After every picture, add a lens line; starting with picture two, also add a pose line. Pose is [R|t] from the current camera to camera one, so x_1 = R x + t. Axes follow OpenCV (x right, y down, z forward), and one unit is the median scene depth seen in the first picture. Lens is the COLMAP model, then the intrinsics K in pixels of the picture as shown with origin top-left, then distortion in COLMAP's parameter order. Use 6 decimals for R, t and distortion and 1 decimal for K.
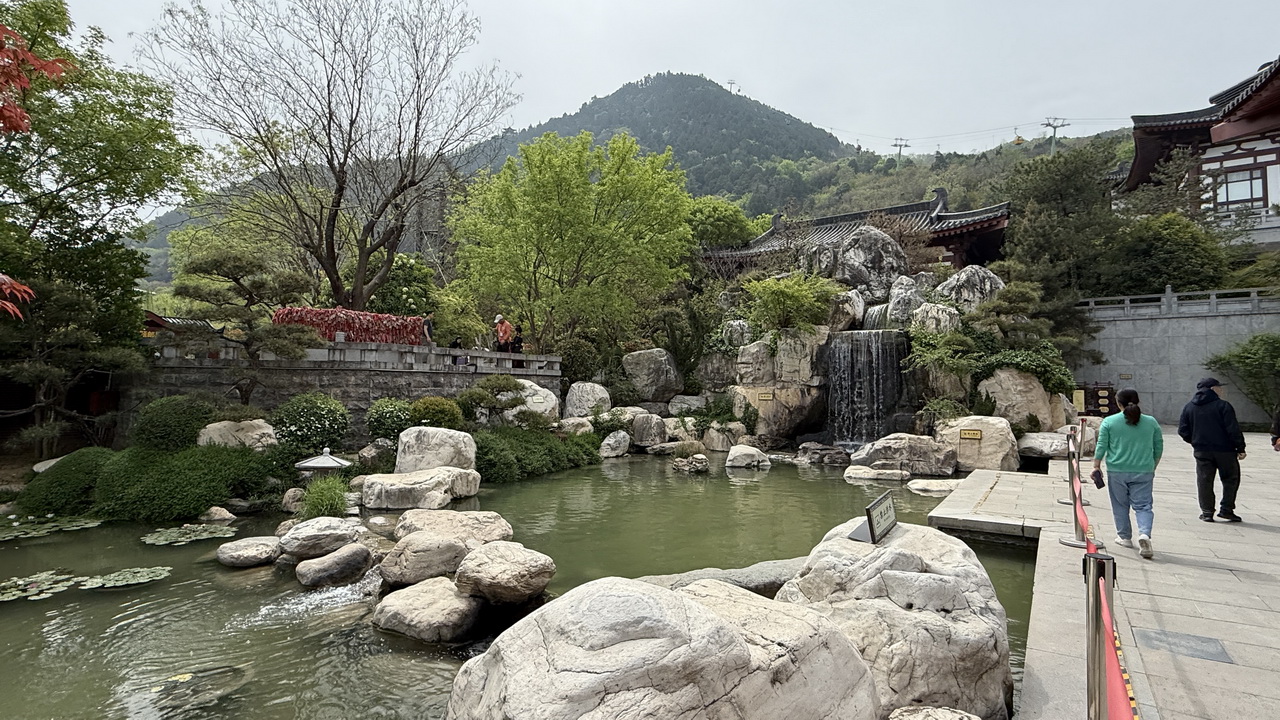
lens RADIAL K [[620.3, 0, 645.1], [0, 620.3, 367.8], [0, 0, 1]] dist [-0.007518, -0.000190]
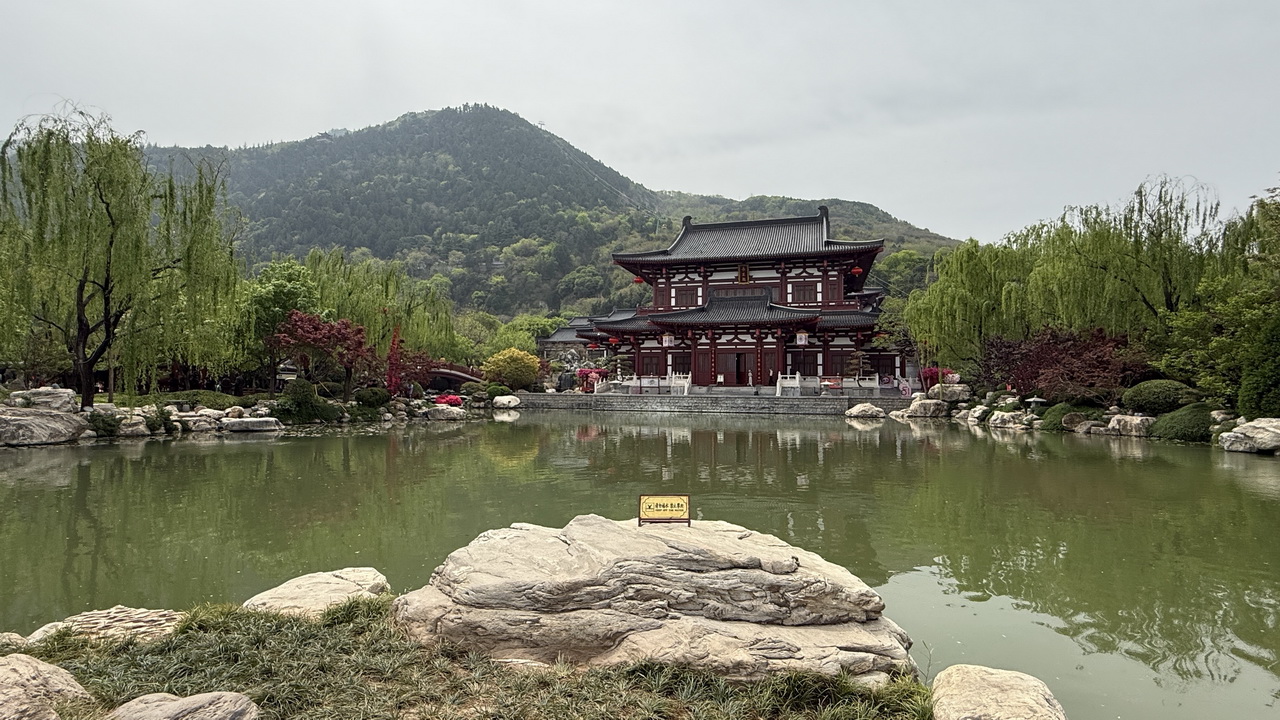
lens RADIAL K [[620.3, 0, 632.5], [0, 620.3, 358.7], [0, 0, 1]] dist [-0.007518, -0.000190]
pose [[0.957712, 0.015923, 0.287287, -0.042699], [-0.012217, 0.999817, -0.014688, -0.007065], [-0.287468, 0.010557, 0.957732, -0.279269]]
